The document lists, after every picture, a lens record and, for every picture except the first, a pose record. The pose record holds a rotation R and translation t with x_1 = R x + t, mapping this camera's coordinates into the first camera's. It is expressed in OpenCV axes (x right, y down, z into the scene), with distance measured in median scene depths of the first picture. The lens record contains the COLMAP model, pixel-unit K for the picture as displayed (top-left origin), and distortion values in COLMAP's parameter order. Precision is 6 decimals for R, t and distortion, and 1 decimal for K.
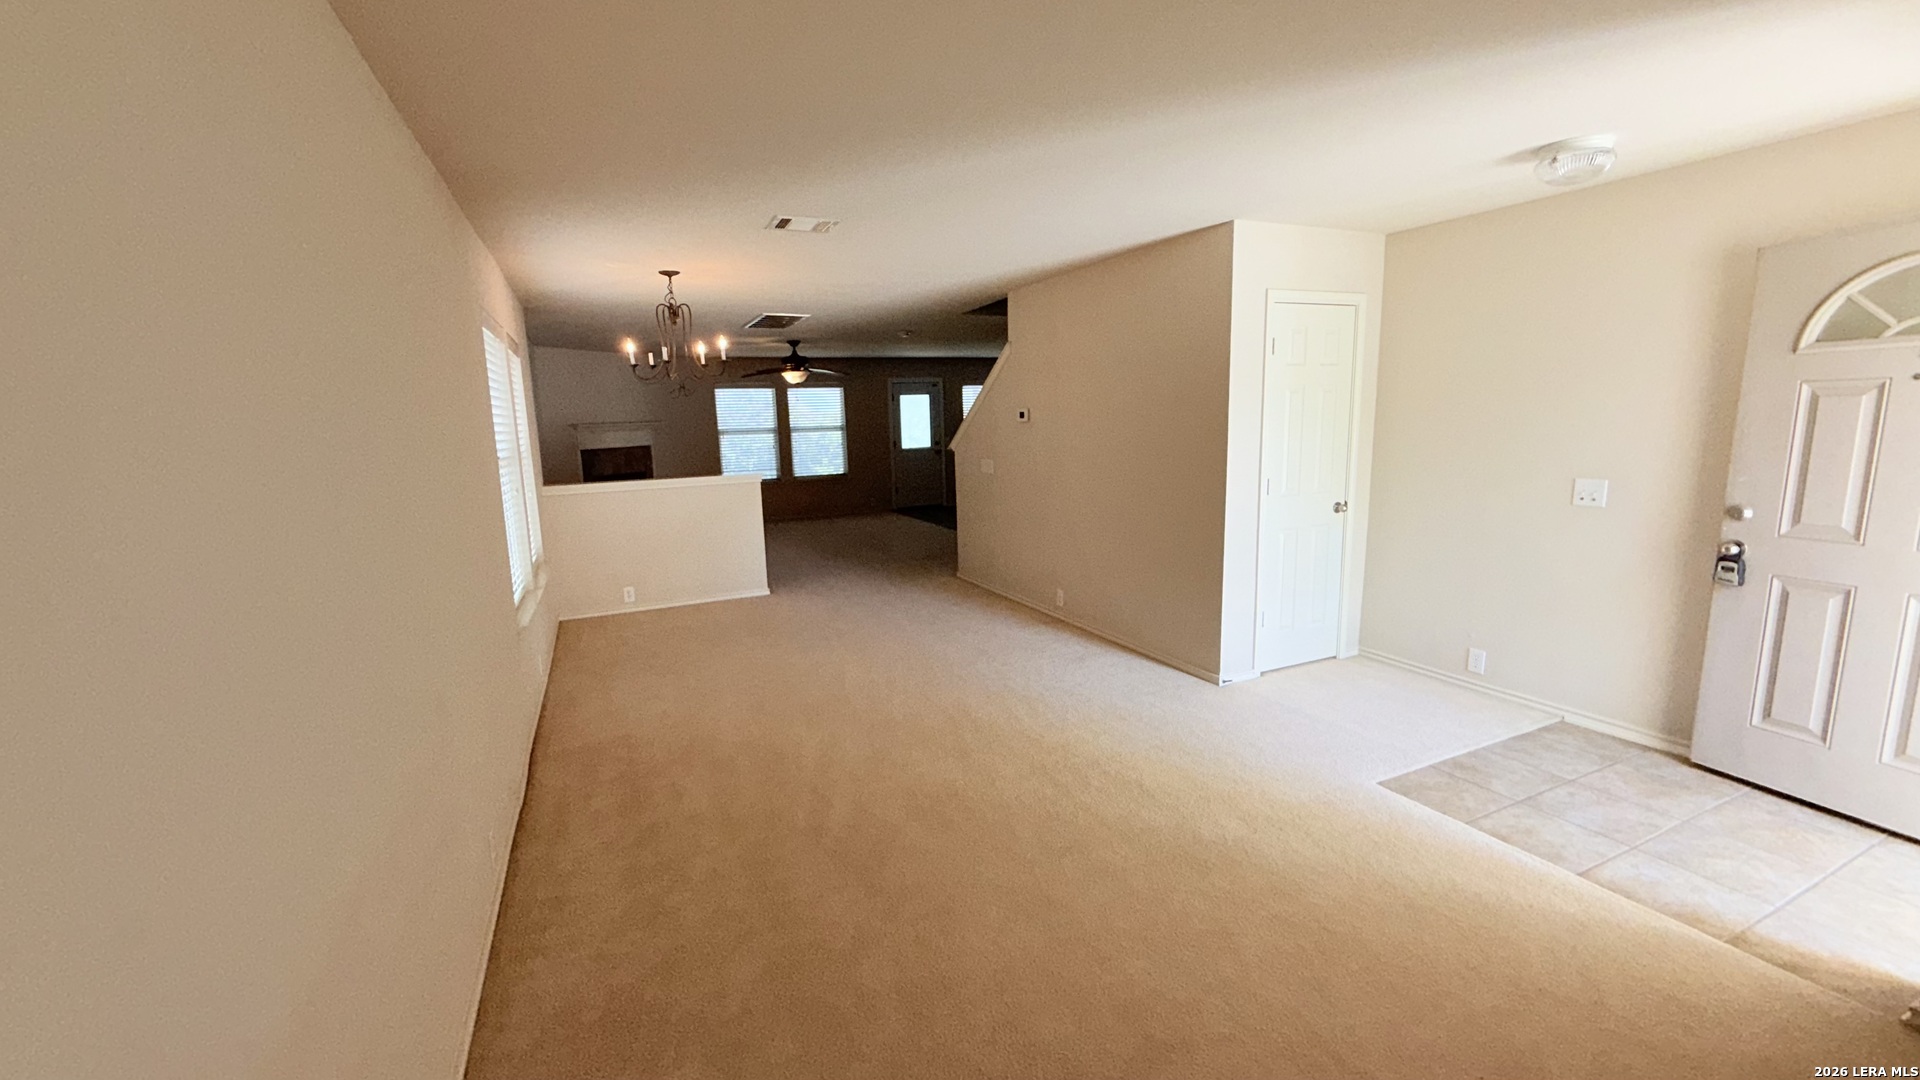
lens RADIAL K [[760.4, 0, 956.1], [0, 760.4, 539.4], [0, 0, 1]] dist [-0.000102, 0.000014]
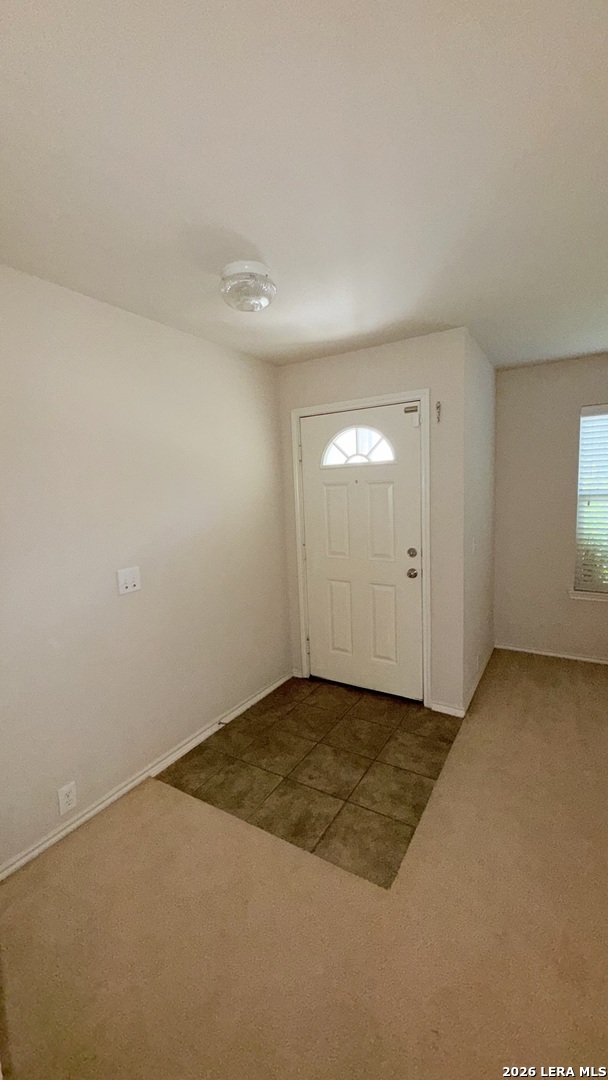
lens RADIAL K [[427.7, 0, 302.8], [0, 427.7, 539.1], [0, 0, 1]] dist [-0.000102, 0.000014]
pose [[-0.540282, -0.050079, 0.839993, 0.176956], [0.188702, 0.965594, 0.178940, -0.199442], [-0.820053, 0.255186, -0.512243, 1.180359]]
